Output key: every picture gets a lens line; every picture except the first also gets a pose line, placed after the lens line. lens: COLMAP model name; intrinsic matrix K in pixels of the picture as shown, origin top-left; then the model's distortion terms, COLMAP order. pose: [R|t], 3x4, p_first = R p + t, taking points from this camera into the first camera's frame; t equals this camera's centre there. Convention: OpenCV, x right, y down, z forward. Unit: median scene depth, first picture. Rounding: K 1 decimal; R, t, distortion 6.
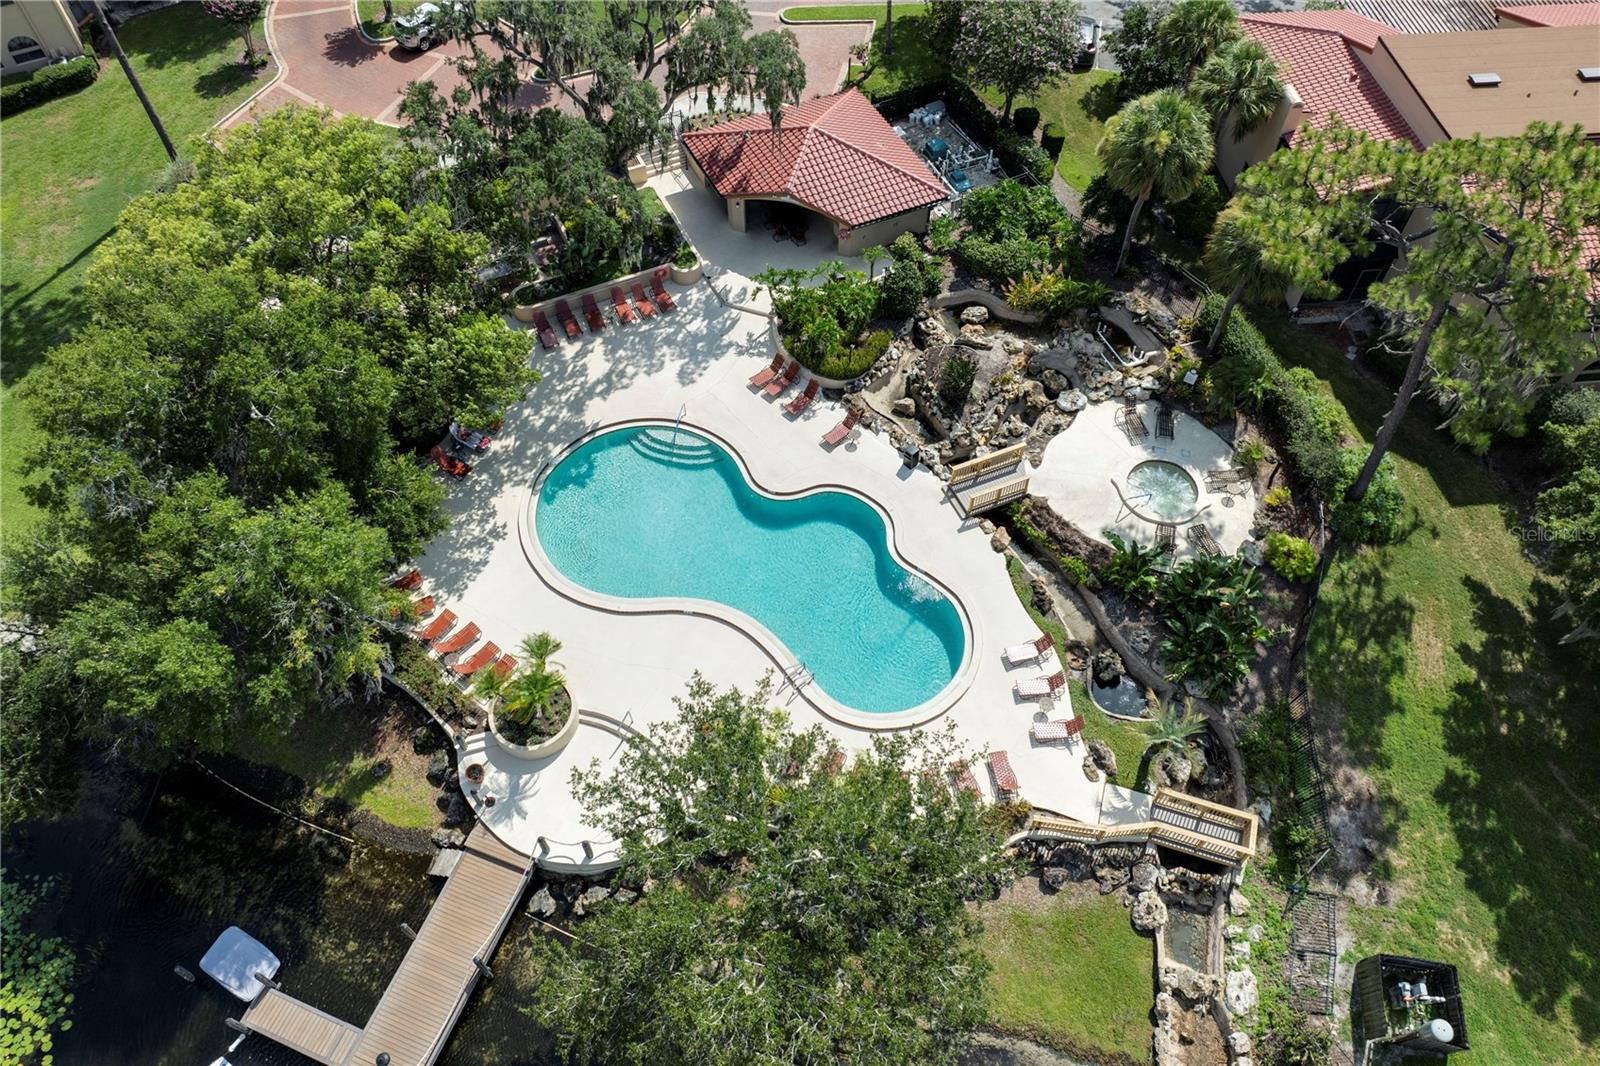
lens RADIAL K [[1212.3, 0, 800.3], [0, 1212.3, 482.8], [0, 0, 1]] dist [-0.028781, 0.002069]
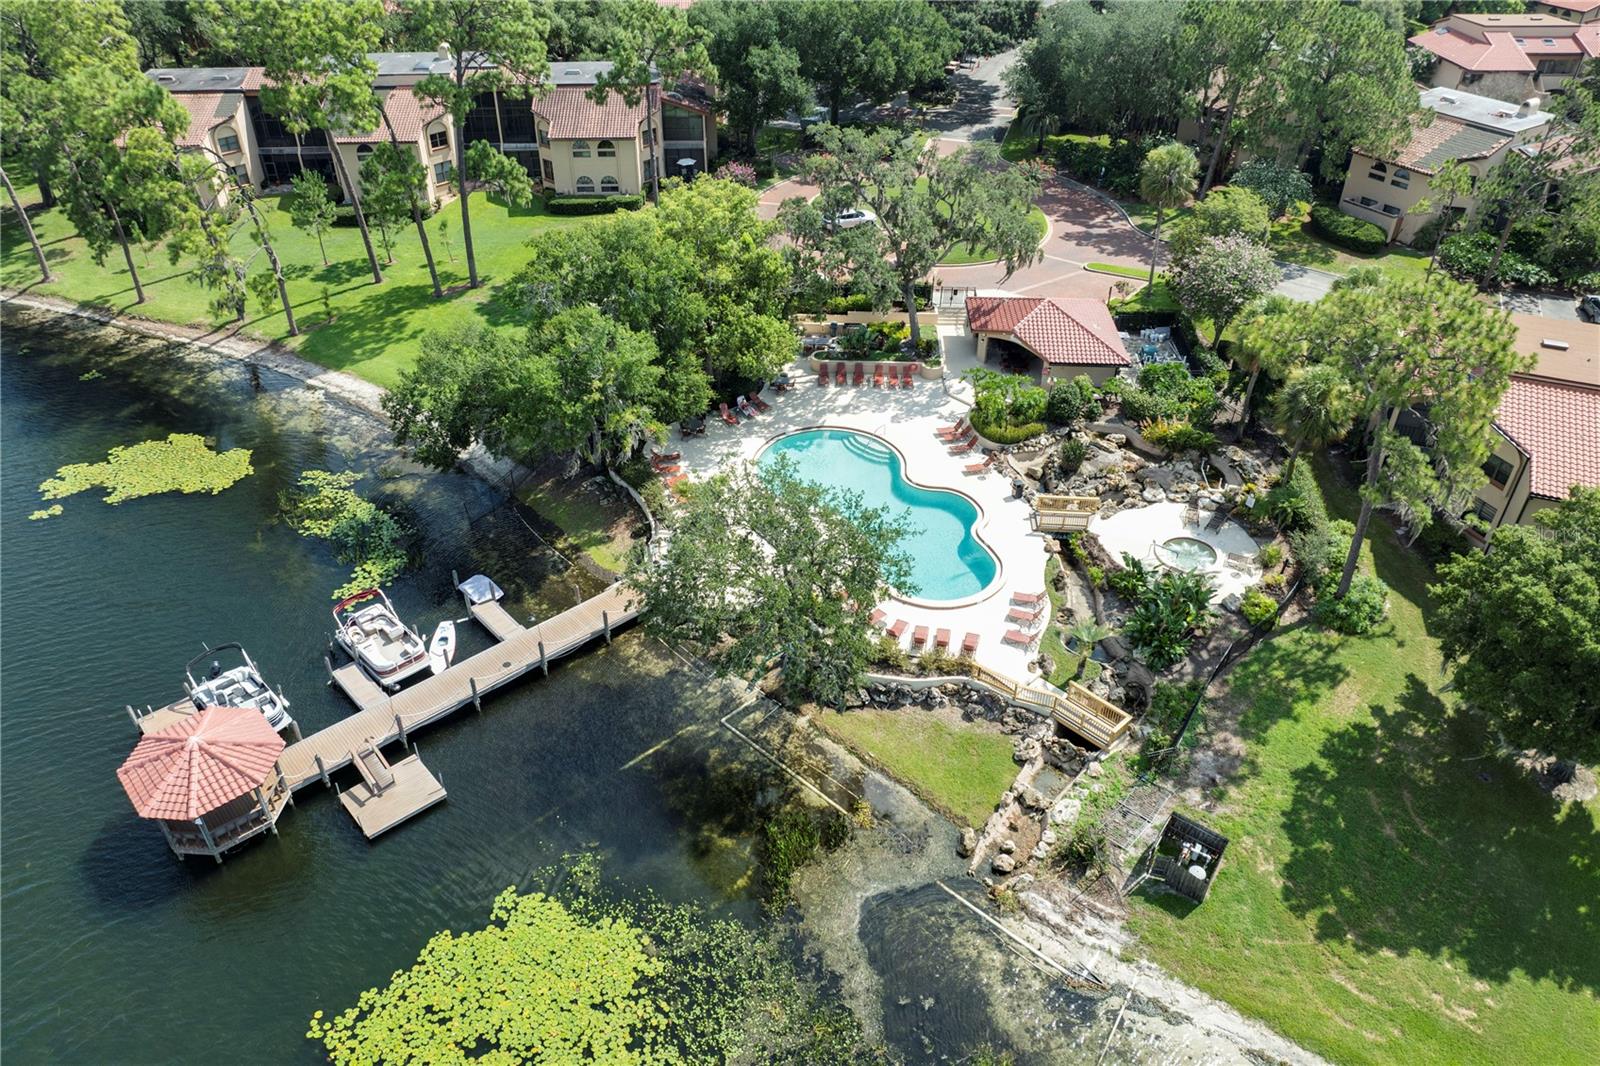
lens RADIAL K [[1156.6, 0, 800.0], [0, 1156.6, 533.0], [0, 0, 1]] dist [-0.020815, -0.000801]
pose [[0.890386, 0.265810, -0.369537, 0.375412], [-0.354521, 0.914132, -0.196666, 0.376836], [0.285530, 0.306117, 0.908166, -0.267270]]
